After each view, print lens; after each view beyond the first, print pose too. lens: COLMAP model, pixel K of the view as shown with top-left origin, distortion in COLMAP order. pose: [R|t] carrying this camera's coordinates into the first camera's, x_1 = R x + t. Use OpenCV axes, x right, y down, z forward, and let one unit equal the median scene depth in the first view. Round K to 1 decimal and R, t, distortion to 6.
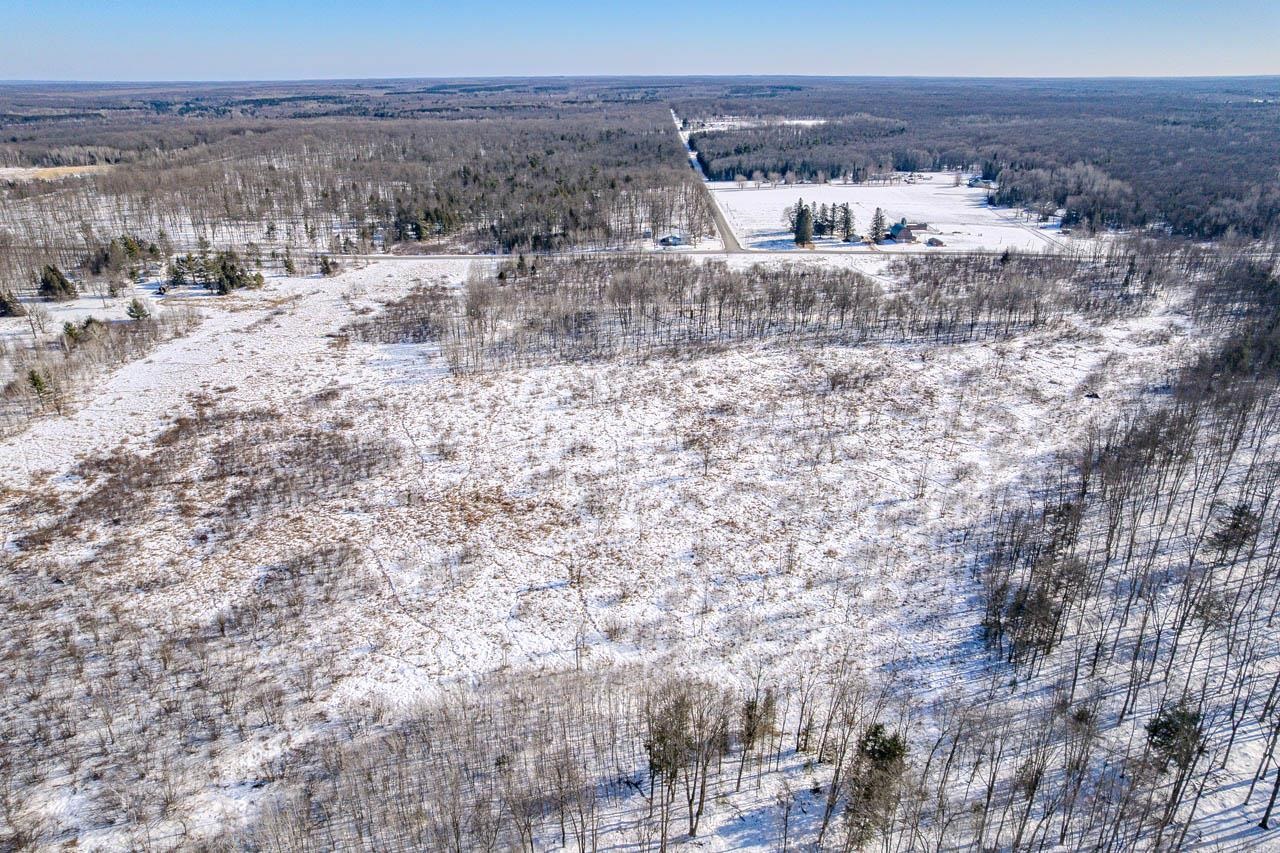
lens RADIAL K [[829.0, 0, 641.8], [0, 829.0, 438.0], [0, 0, 1]] dist [-0.053634, 0.051624]
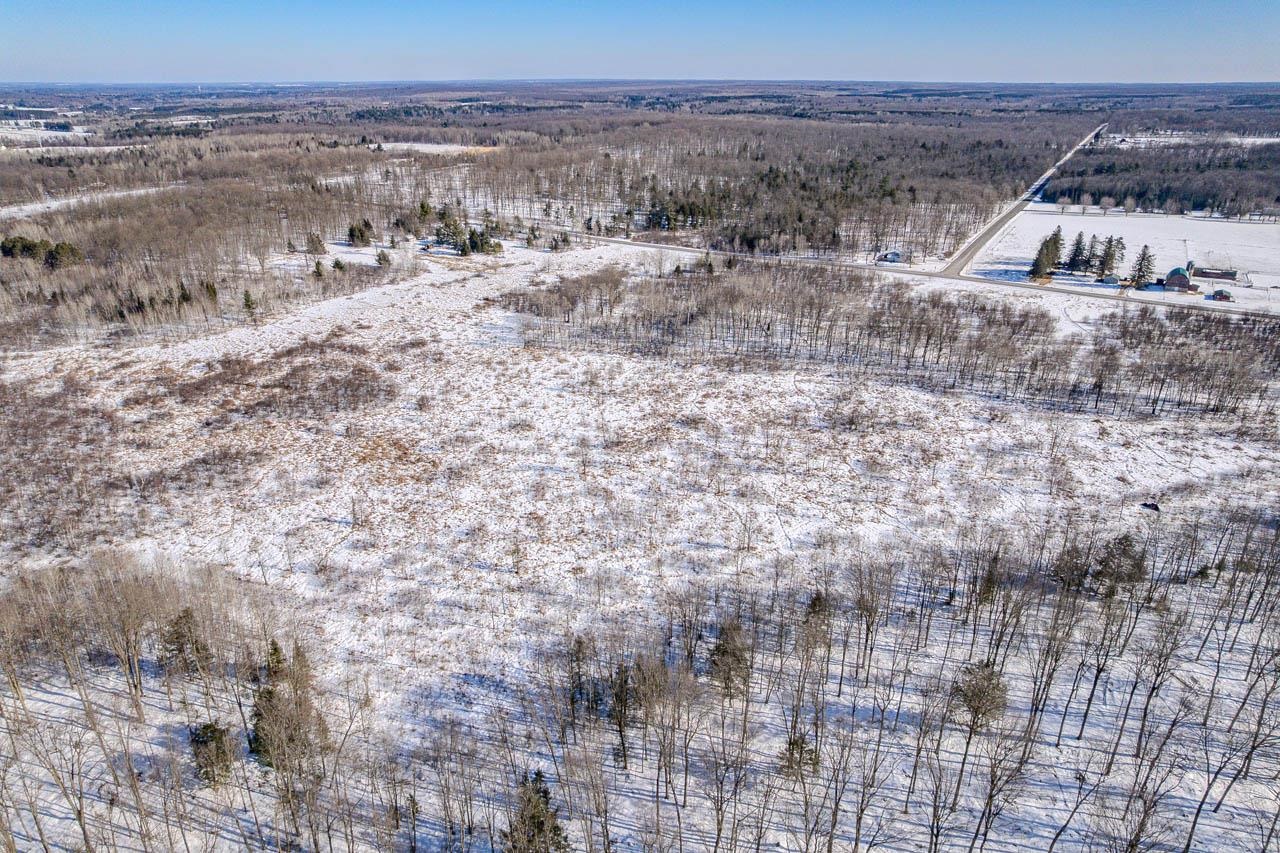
lens RADIAL K [[829.0, 0, 646.5], [0, 829.0, 418.7], [0, 0, 1]] dist [-0.053634, 0.051624]
pose [[0.863141, 0.201572, -0.462987, 0.327911], [-0.212242, 0.976769, 0.029580, -0.036289], [0.458194, 0.072733, 0.885871, 0.076554]]
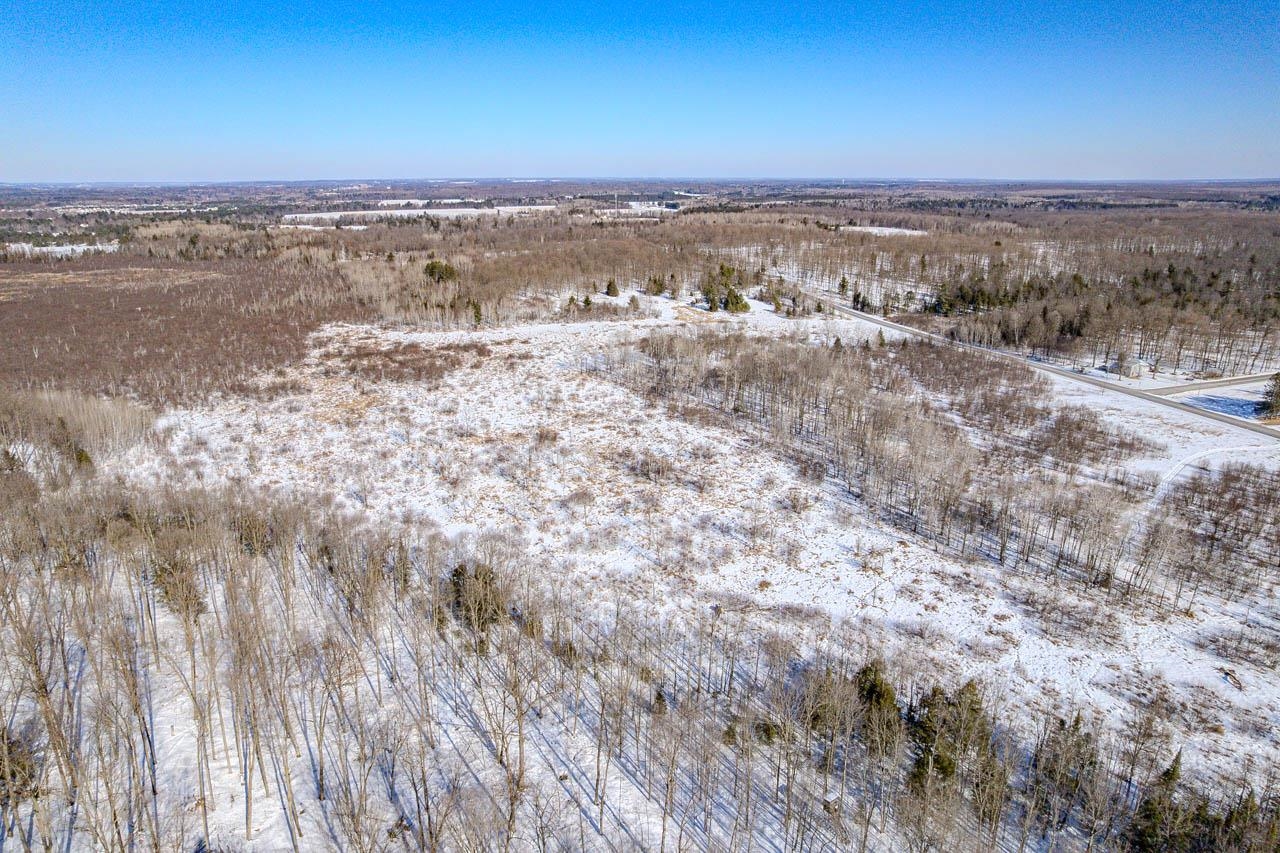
lens RADIAL K [[829.0, 0, 641.0], [0, 829.0, 423.7], [0, 0, 1]] dist [-0.053634, 0.051624]
pose [[0.310759, 0.281129, -0.907962, 0.715507], [-0.390079, 0.908827, 0.147889, -0.166133], [0.866757, 0.308219, 0.392089, 0.447135]]
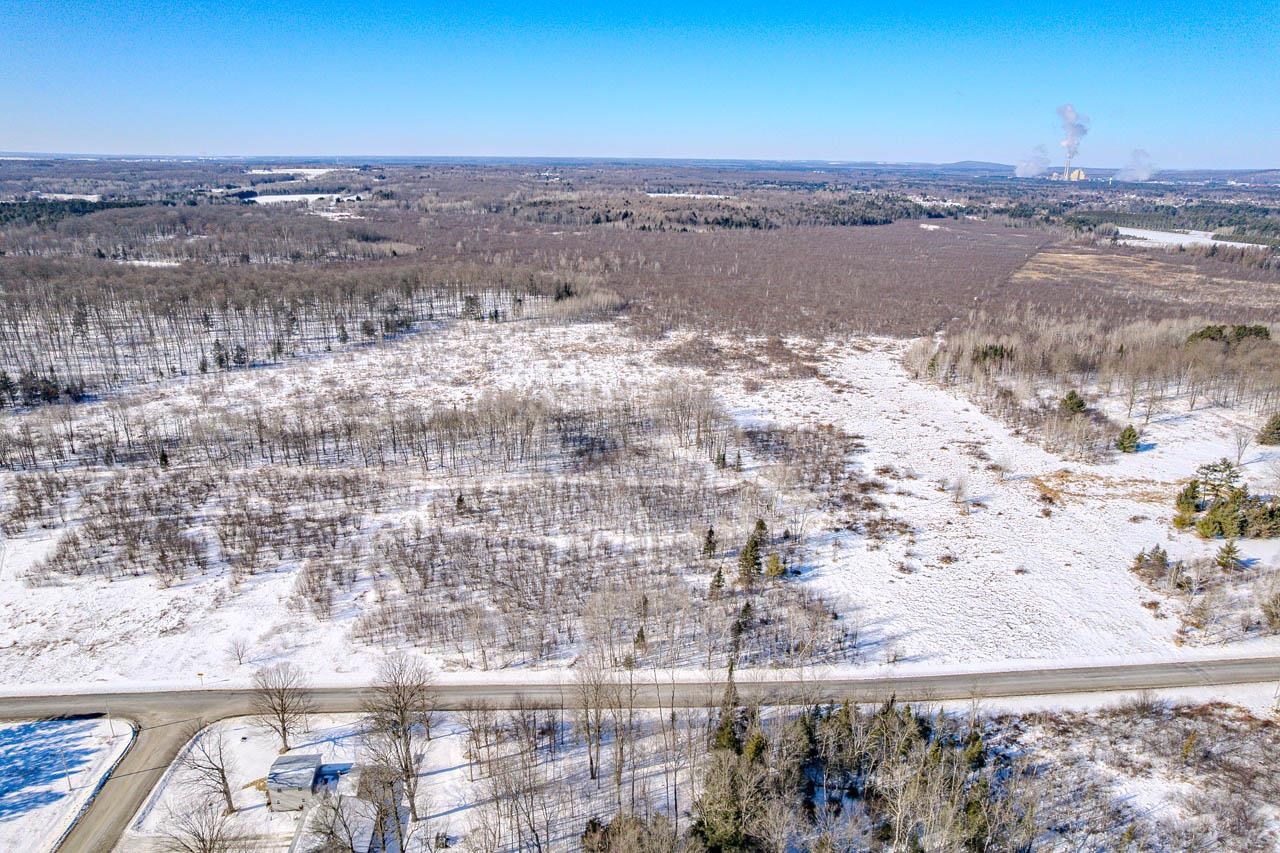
lens RADIAL K [[829.0, 0, 645.3], [0, 829.0, 424.8], [0, 0, 1]] dist [-0.053634, 0.051624]
pose [[-0.993776, 0.028900, -0.107587, -0.041214], [-0.050994, 0.740623, 0.669982, -0.624712], [0.099044, 0.671299, -0.734540, 1.394643]]
